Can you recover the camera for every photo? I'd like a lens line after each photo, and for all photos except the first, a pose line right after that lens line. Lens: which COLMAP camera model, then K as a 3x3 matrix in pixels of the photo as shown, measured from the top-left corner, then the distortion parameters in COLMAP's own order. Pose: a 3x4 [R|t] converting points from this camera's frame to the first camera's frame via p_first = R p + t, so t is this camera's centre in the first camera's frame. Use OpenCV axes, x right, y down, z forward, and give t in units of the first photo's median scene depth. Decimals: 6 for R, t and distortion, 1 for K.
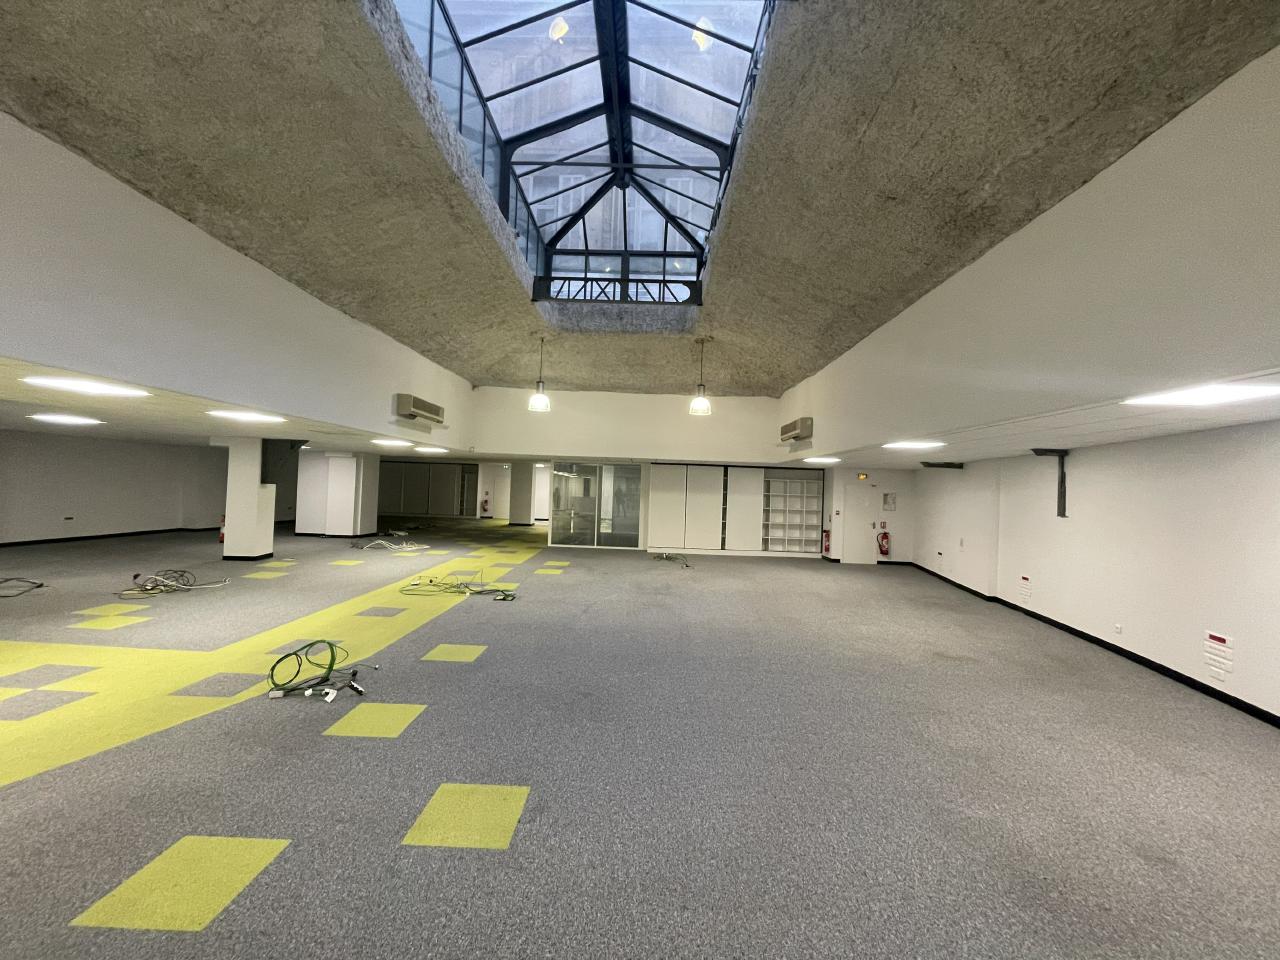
lens RADIAL K [[518.4, 0, 642.5], [0, 518.4, 478.8], [0, 0, 1]] dist [-0.000604, -0.000225]
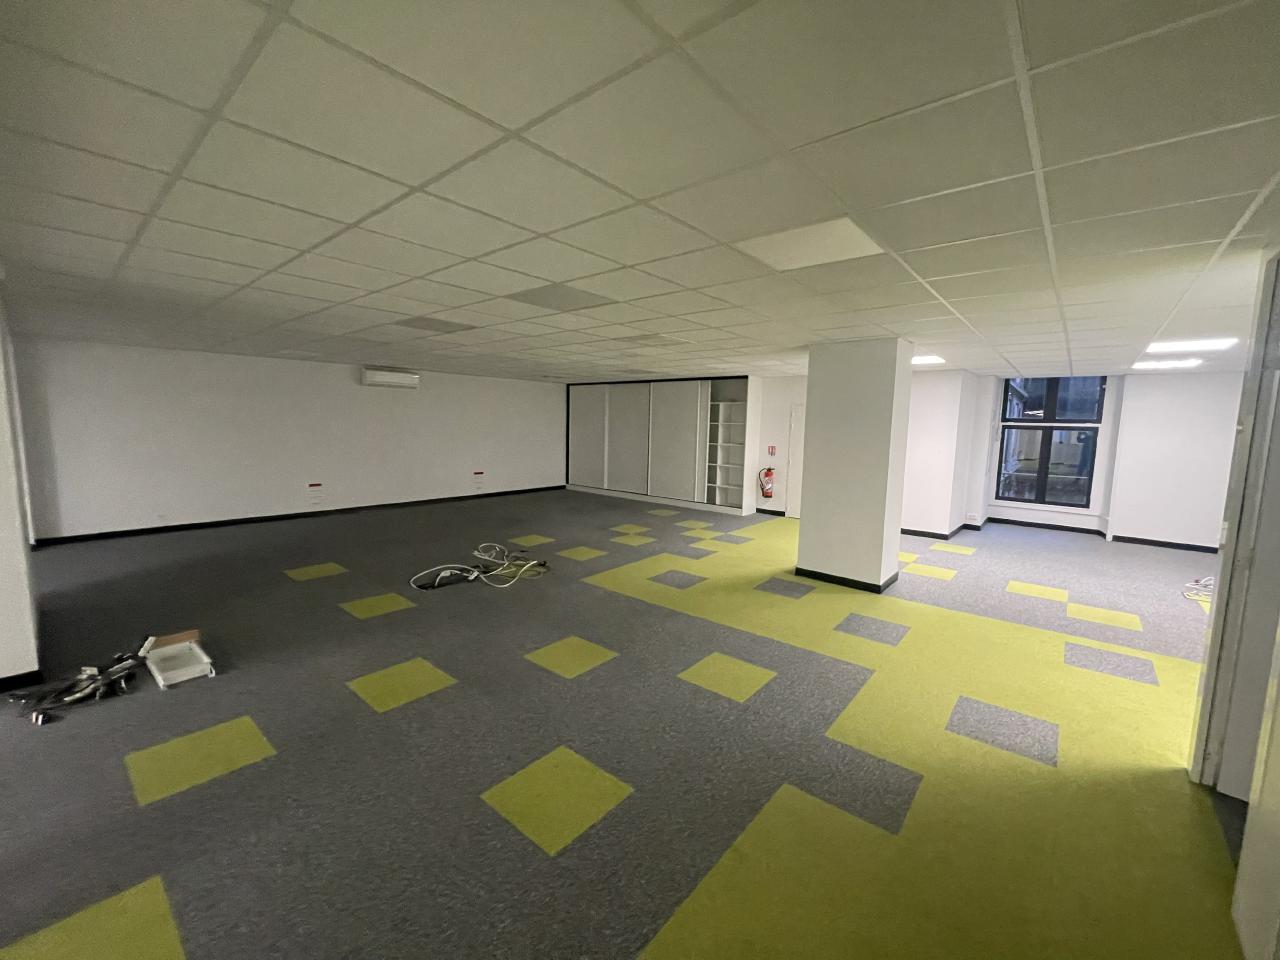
lens RADIAL K [[518.4, 0, 642.5], [0, 518.4, 478.8], [0, 0, 1]] dist [-0.000604, -0.000225]
pose [[0.766524, 0.050955, -0.640191, -0.126774], [0.023697, 0.993924, 0.107484, 0.005070], [0.641778, -0.097560, 0.760660, 0.648732]]
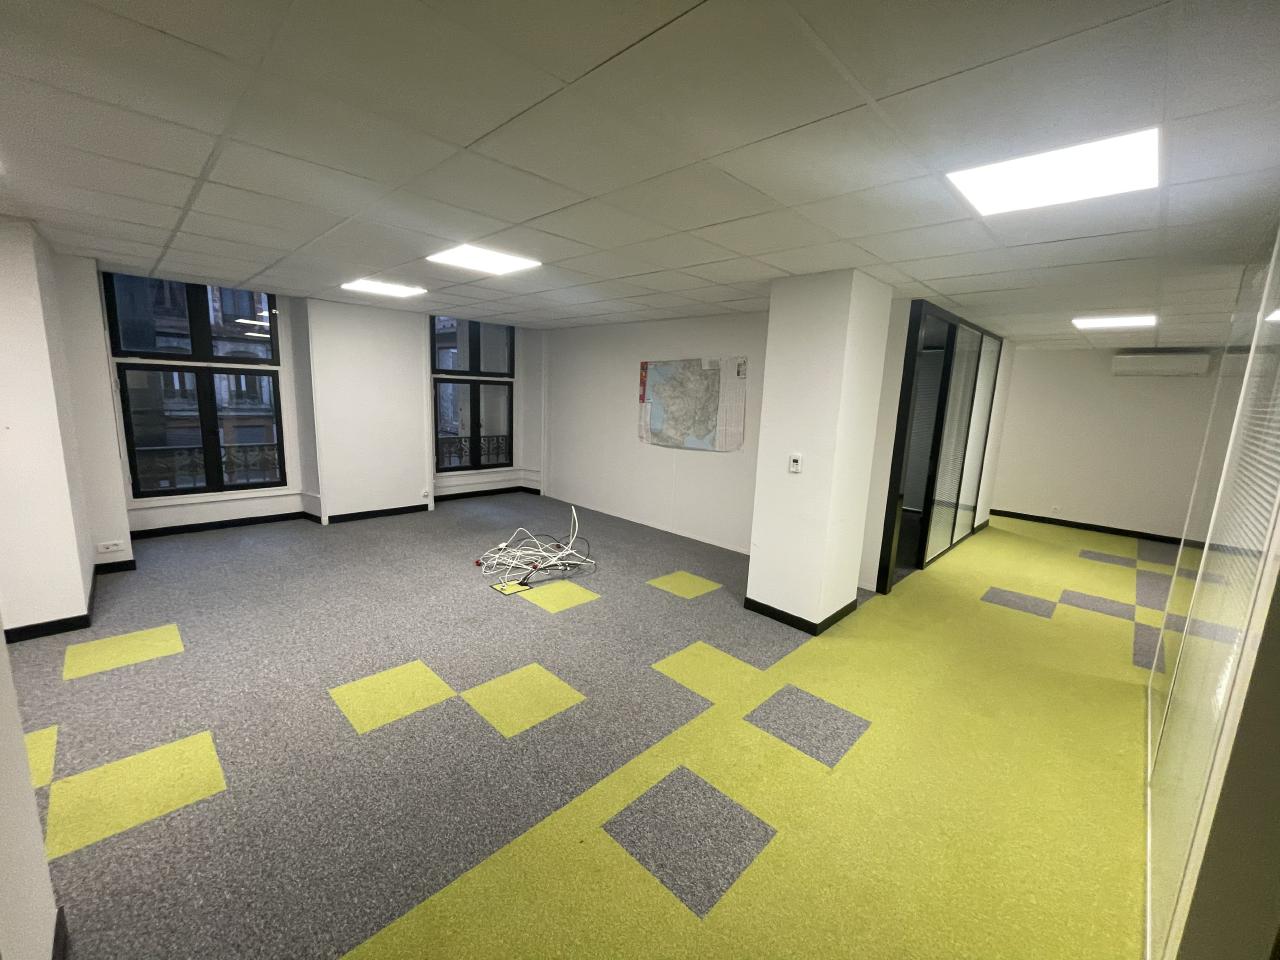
lens RADIAL K [[518.4, 0, 642.5], [0, 518.4, 478.8], [0, 0, 1]] dist [-0.000604, -0.000225]
pose [[0.696384, -0.130377, 0.705728, -0.174507], [-0.035849, 0.975813, 0.215647, 0.006117], [-0.716774, -0.175473, 0.674866, 0.811740]]
